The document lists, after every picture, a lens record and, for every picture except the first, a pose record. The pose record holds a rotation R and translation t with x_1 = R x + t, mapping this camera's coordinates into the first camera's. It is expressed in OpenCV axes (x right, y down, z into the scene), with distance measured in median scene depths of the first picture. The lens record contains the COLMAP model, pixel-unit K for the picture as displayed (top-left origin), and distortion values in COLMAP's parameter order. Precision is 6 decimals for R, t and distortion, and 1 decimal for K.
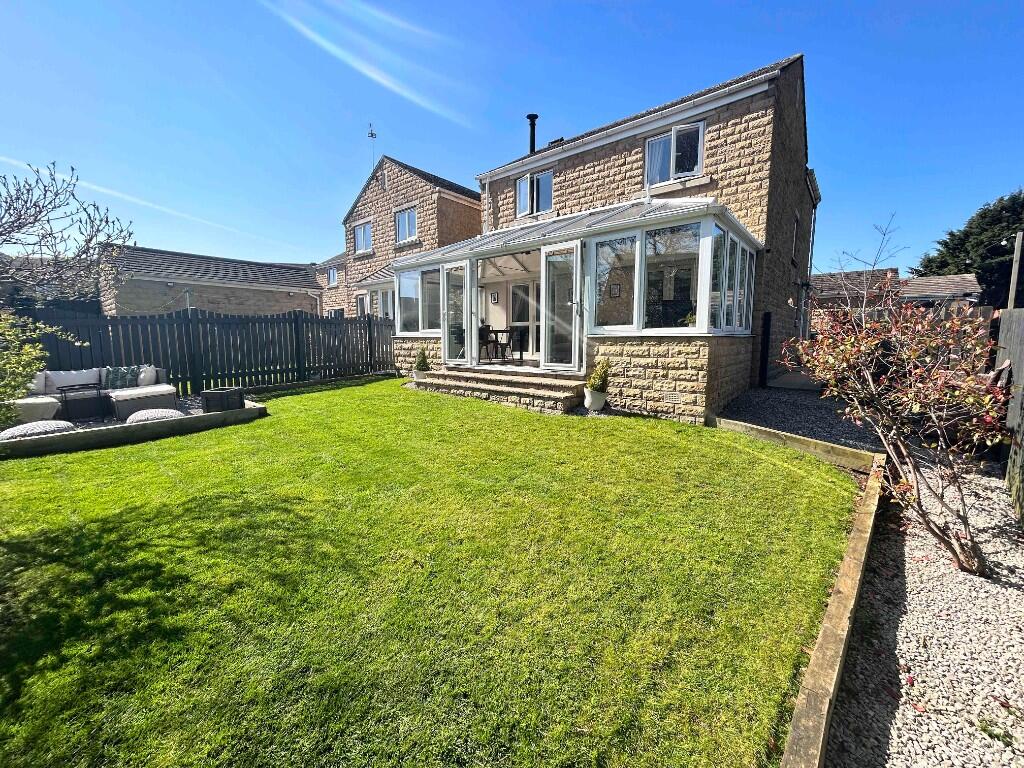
lens RADIAL K [[410.0, 0, 512.0], [0, 410.0, 384.0], [0, 0, 1]] dist [-0.001969, 0.000388]
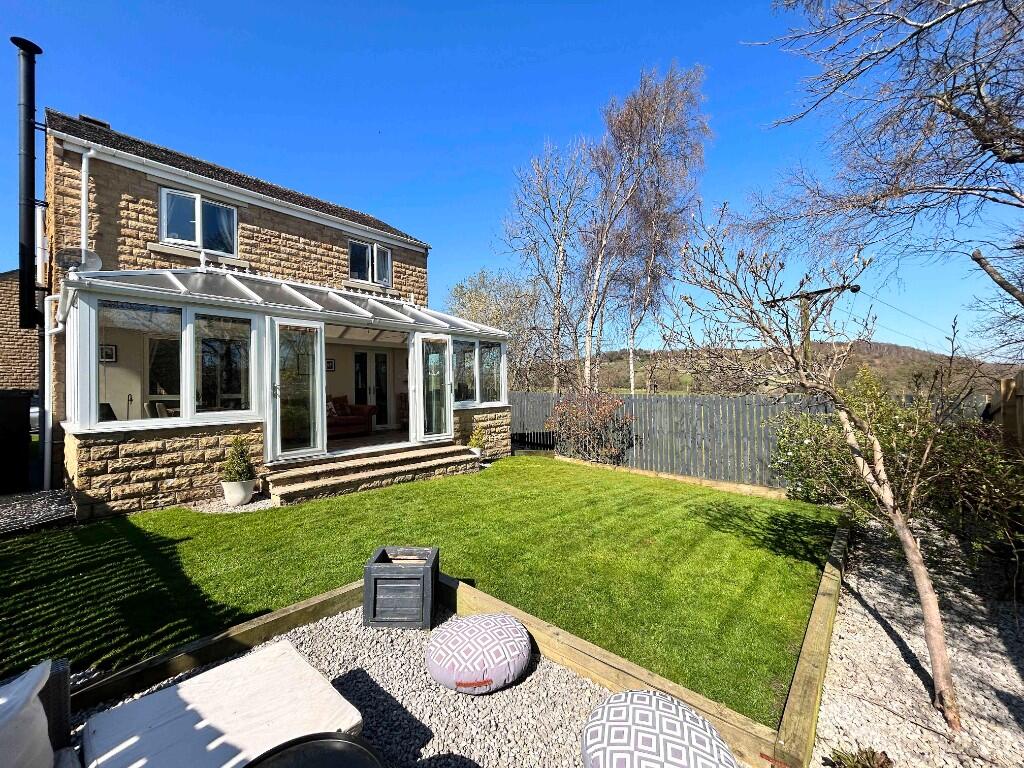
lens RADIAL K [[410.0, 0, 512.0], [0, 410.0, 384.0], [0, 0, 1]] dist [-0.001969, 0.000388]
pose [[0.020202, 0.015729, 0.999672, -0.999034], [0.131731, 0.991117, -0.018257, -0.134944], [-0.991080, 0.132057, 0.017950, 0.709384]]
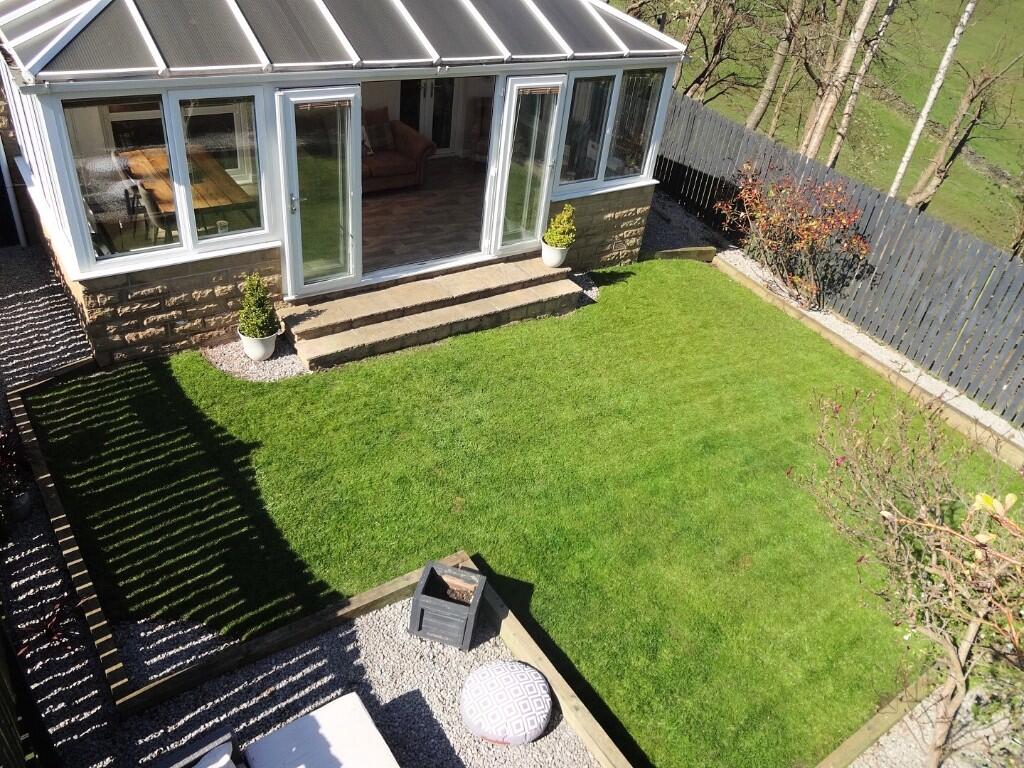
lens RADIAL K [[749.3, 0, 512.0], [0, 749.3, 384.0], [0, 0, 1]] dist [0.009039, -0.062552]
pose [[0.251899, -0.531462, 0.808761, -1.064364], [-0.002521, 0.835347, 0.549718, -0.551068], [-0.967750, -0.140513, 0.209083, 0.662449]]
